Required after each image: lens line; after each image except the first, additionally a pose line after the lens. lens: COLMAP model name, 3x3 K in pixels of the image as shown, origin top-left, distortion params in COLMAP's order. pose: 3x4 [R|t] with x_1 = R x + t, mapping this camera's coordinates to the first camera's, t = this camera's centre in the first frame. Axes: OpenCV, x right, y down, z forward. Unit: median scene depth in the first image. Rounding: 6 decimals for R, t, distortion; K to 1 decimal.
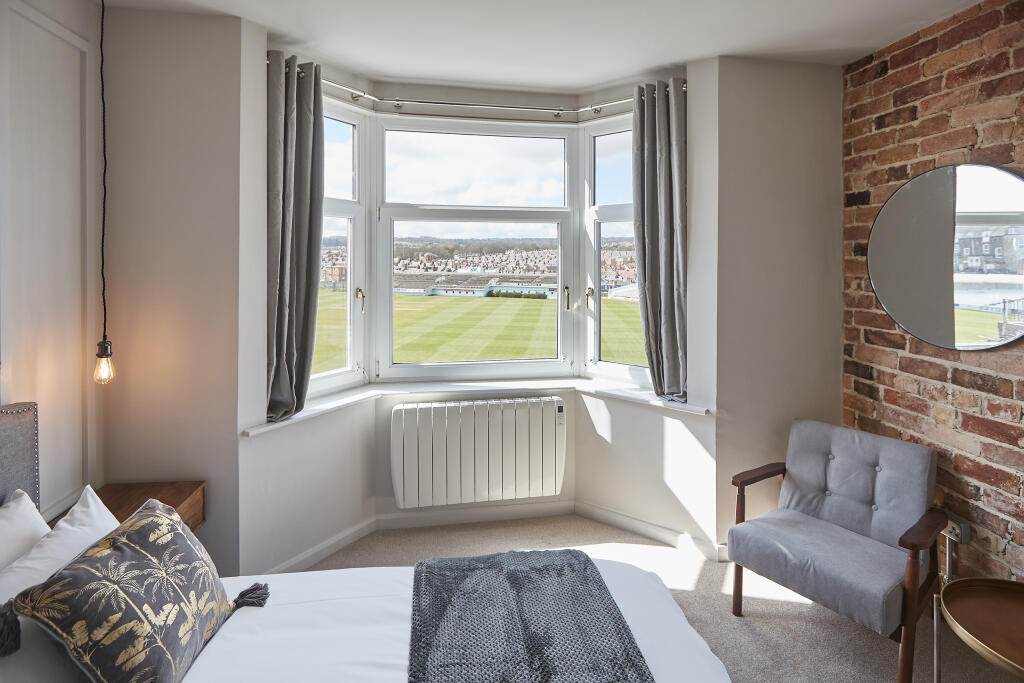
lens RADIAL K [[488.3, 0, 518.9], [0, 488.3, 242.2], [0, 0, 1]] dist [-0.002772, 0.000379]
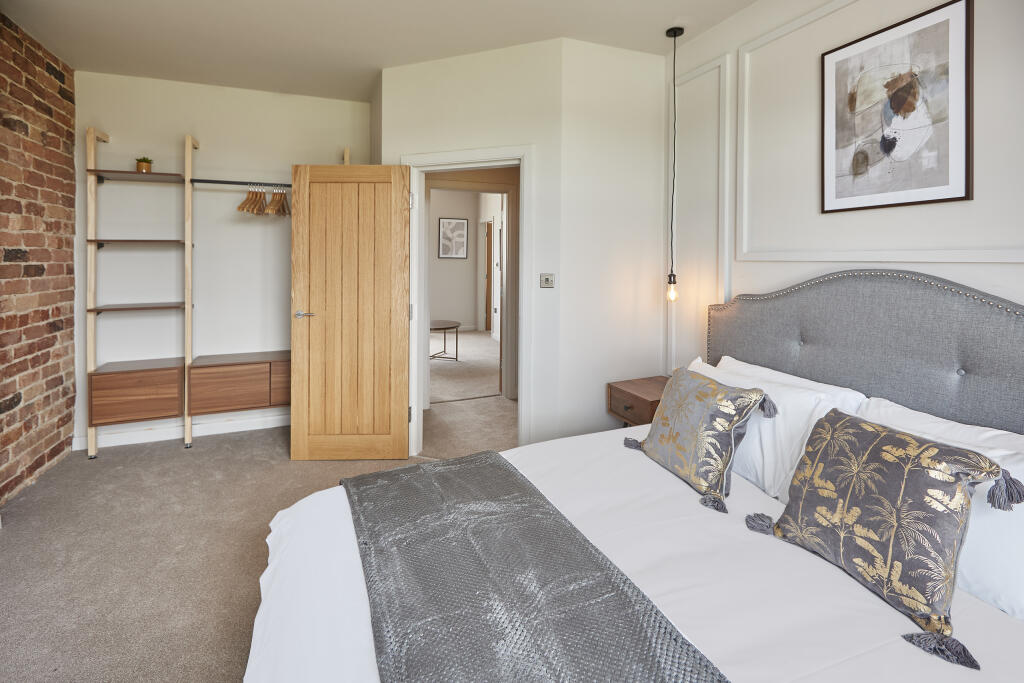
lens RADIAL K [[486.7, 0, 480.9], [0, 486.7, 249.3], [0, 0, 1]] dist [-0.000384, -0.000148]
pose [[-0.988518, -0.016919, -0.150154, 0.110362], [-0.009568, 0.998726, -0.049546, 0.126120], [0.150801, -0.047541, -0.987420, 0.917378]]
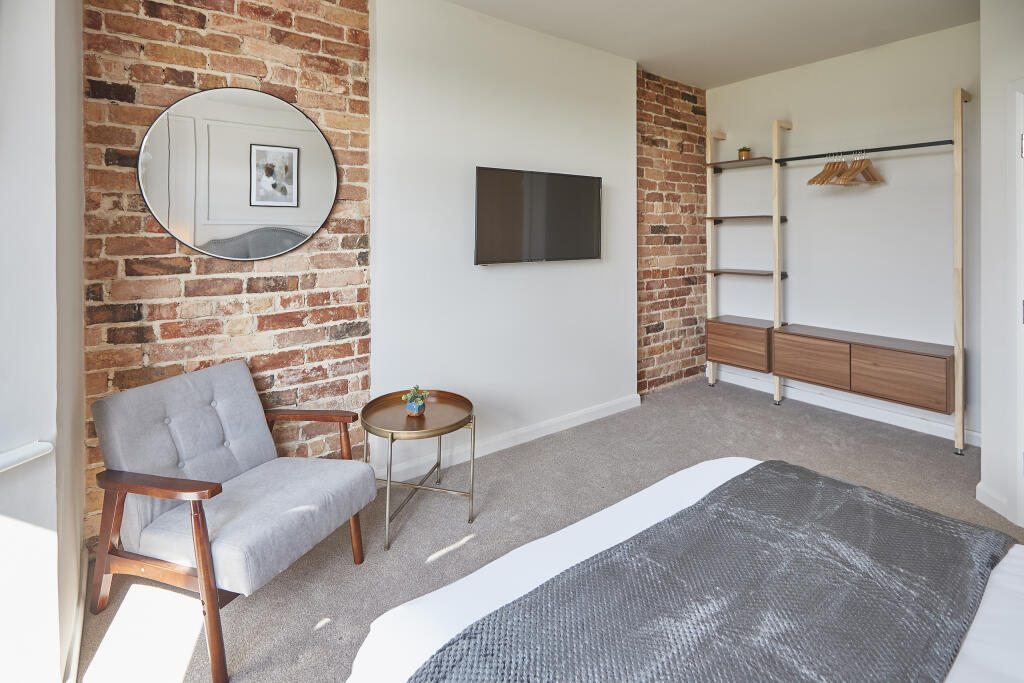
lens RADIAL K [[473.3, 0, 510.9], [0, 473.3, 215.5], [0, 0, 1]] dist [0.000526, 0.000049]
pose [[-0.430271, 0.016697, 0.902546, -0.258148], [-0.033216, 0.998859, -0.034313, 0.118937], [-0.902089, -0.044743, -0.429225, 0.809243]]
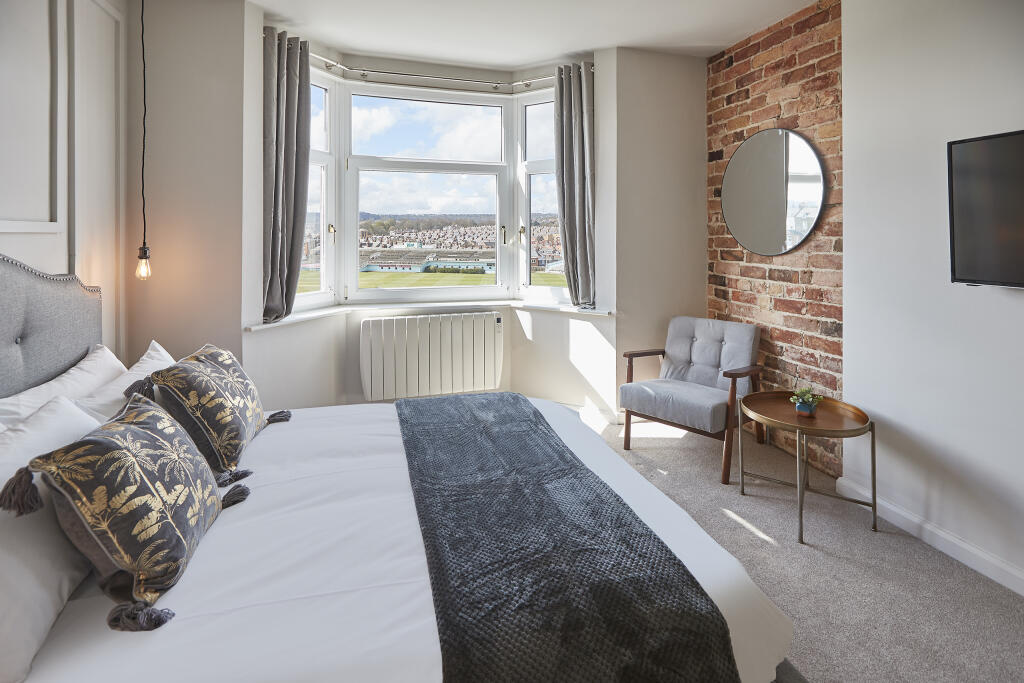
lens RADIAL K [[487.7, 0, 529.1], [0, 487.7, 207.3], [0, 0, 1]] dist [-0.000987, -0.000580]
pose [[0.989073, -0.000797, 0.147423, -0.025055], [0.004166, 0.999737, -0.022545, 0.091220], [-0.147367, 0.022913, 0.988817, -0.289638]]
